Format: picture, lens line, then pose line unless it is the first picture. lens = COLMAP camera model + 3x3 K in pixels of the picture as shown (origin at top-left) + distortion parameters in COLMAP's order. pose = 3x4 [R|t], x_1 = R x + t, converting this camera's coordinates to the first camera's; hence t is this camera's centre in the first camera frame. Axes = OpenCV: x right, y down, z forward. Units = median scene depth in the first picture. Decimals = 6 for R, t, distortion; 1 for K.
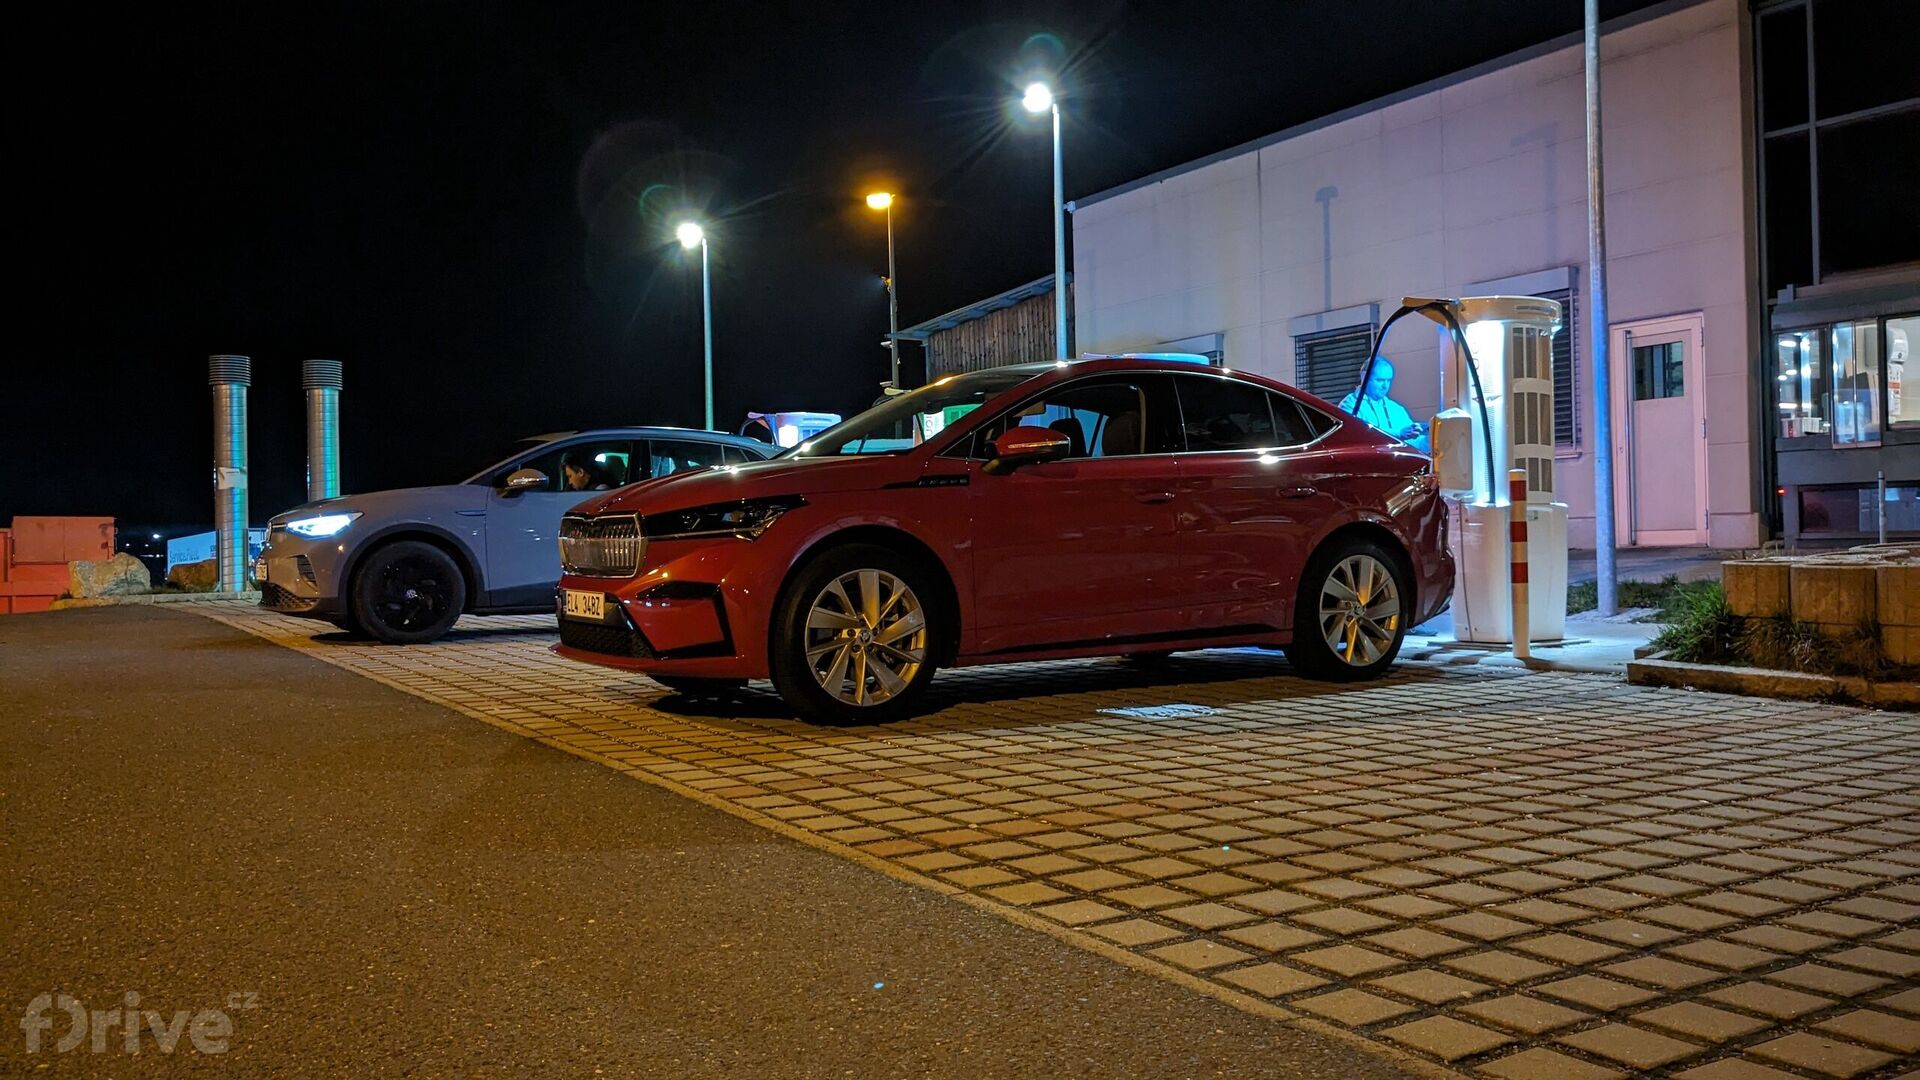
lens RADIAL K [[1527.8, 0, 959.2], [0, 1527.8, 527.6], [0, 0, 1]] dist [0.024653, -0.068809]
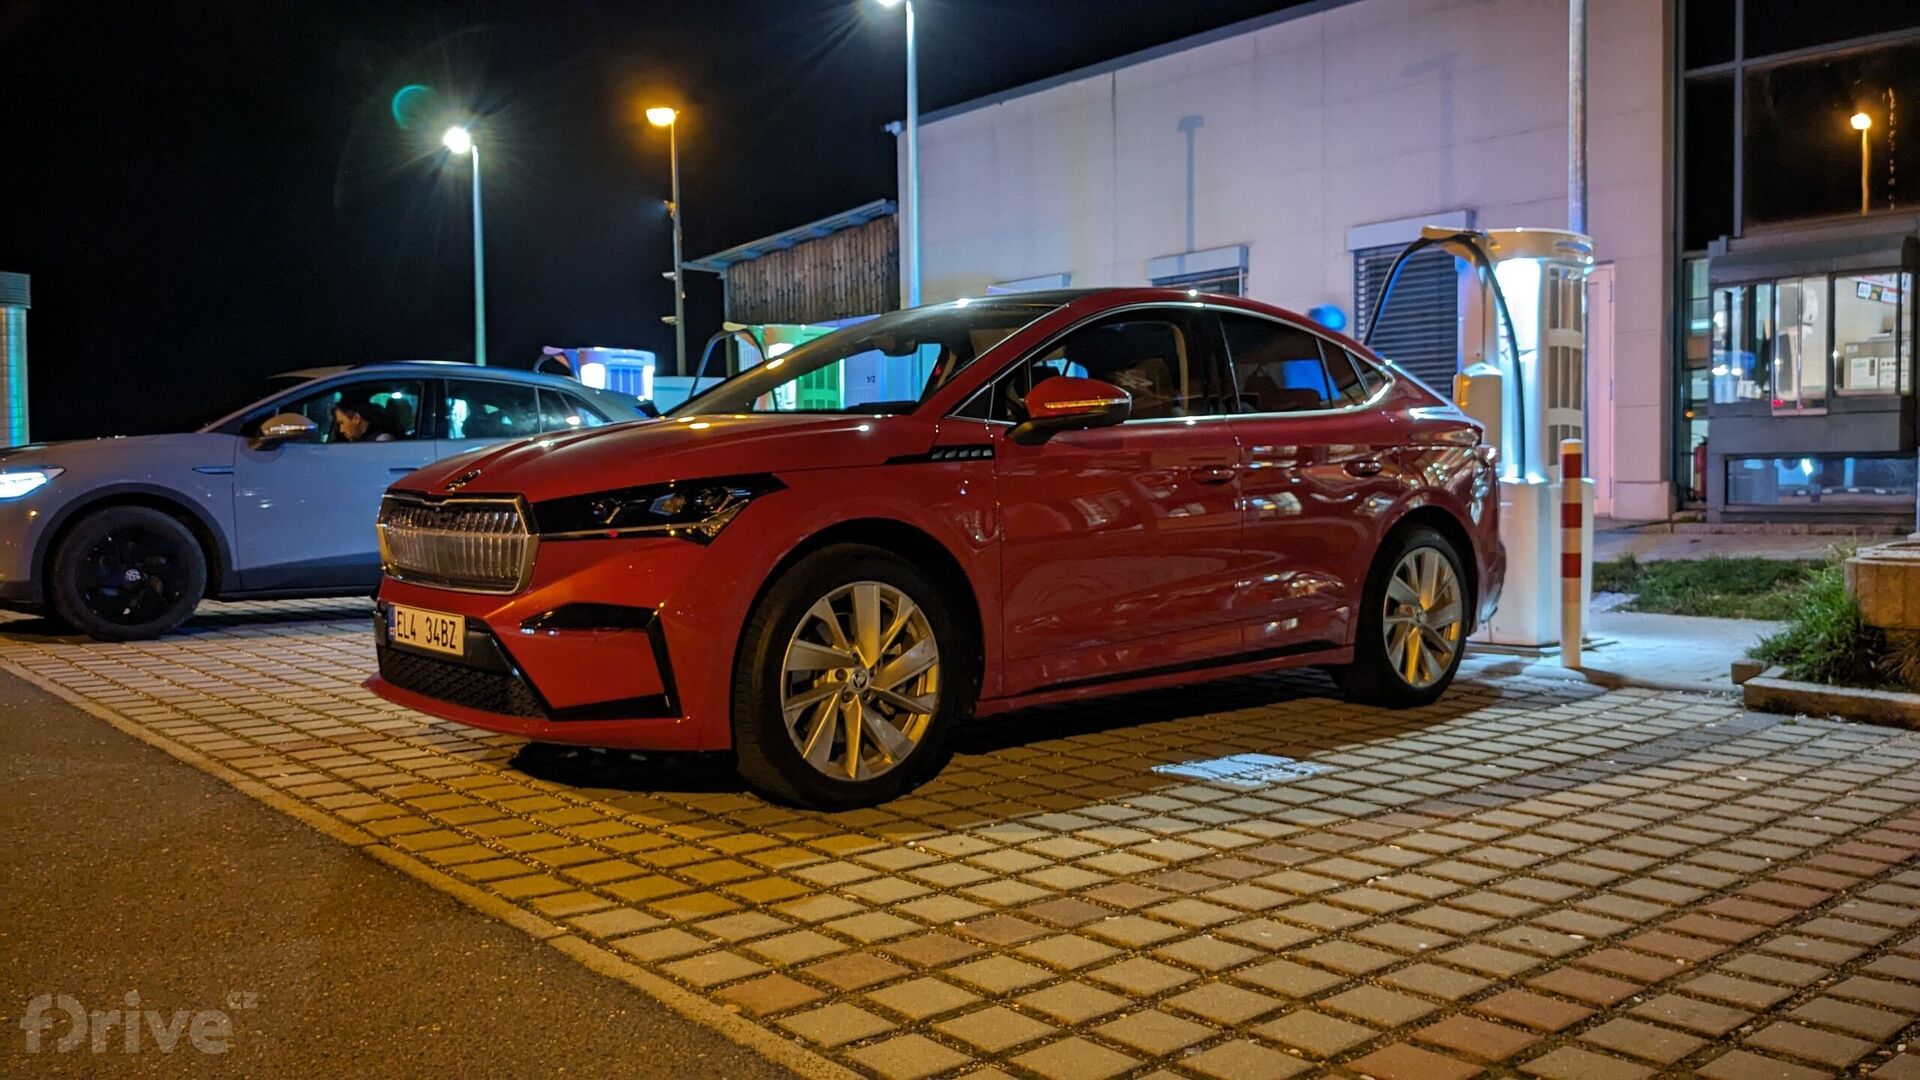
lens RADIAL K [[1527.8, 0, 942.9], [0, 1527.8, 533.9], [0, 0, 1]] dist [0.024653, -0.068809]
pose [[0.987934, 0.005649, 0.154773, -0.085479], [-0.012031, 0.999114, 0.040326, -0.014532], [-0.154409, -0.041701, 0.987127, 0.206399]]
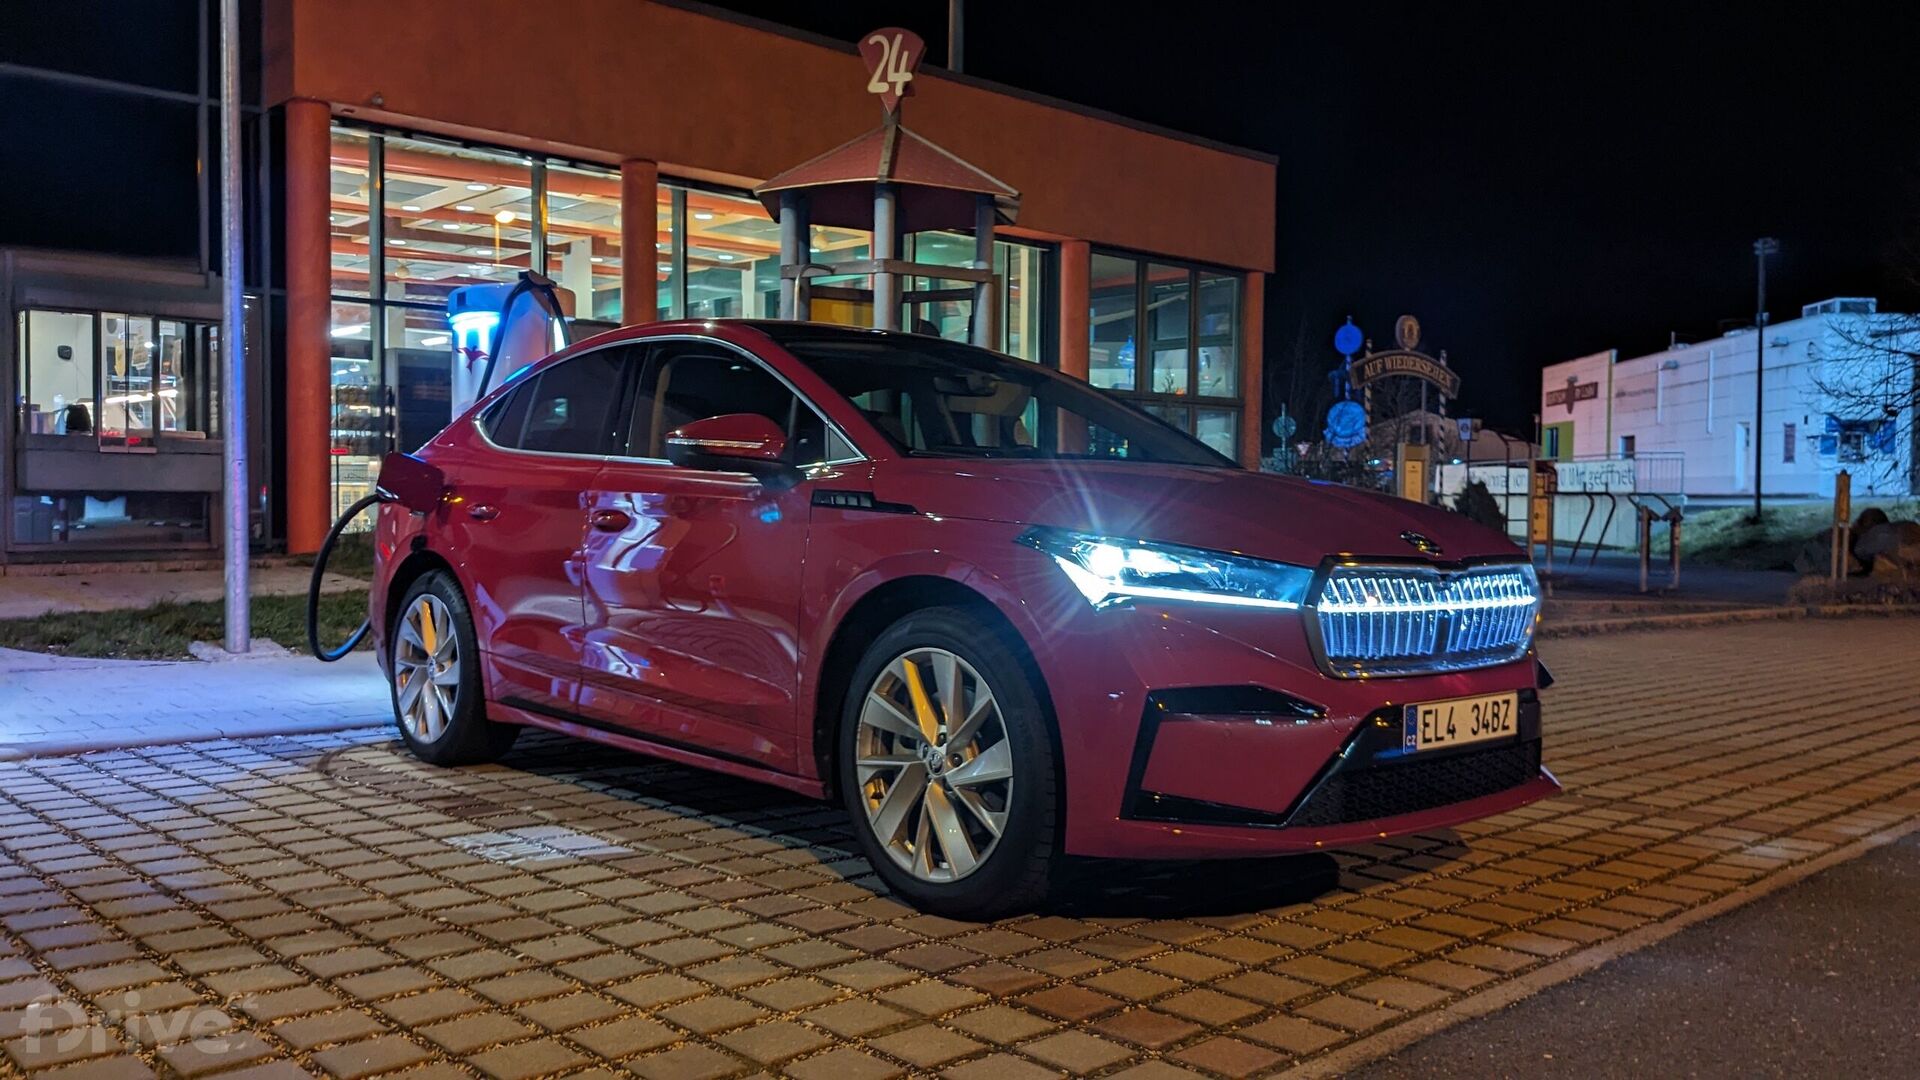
lens RADIAL K [[1527.8, 0, 941.3], [0, 1527.8, 553.7], [0, 0, 1]] dist [0.024653, -0.068809]
pose [[-0.198686, -0.014484, 0.979956, -0.523996], [-0.013023, 0.999842, 0.012137, -0.011508], [-0.979977, -0.010351, -0.198843, 0.891100]]
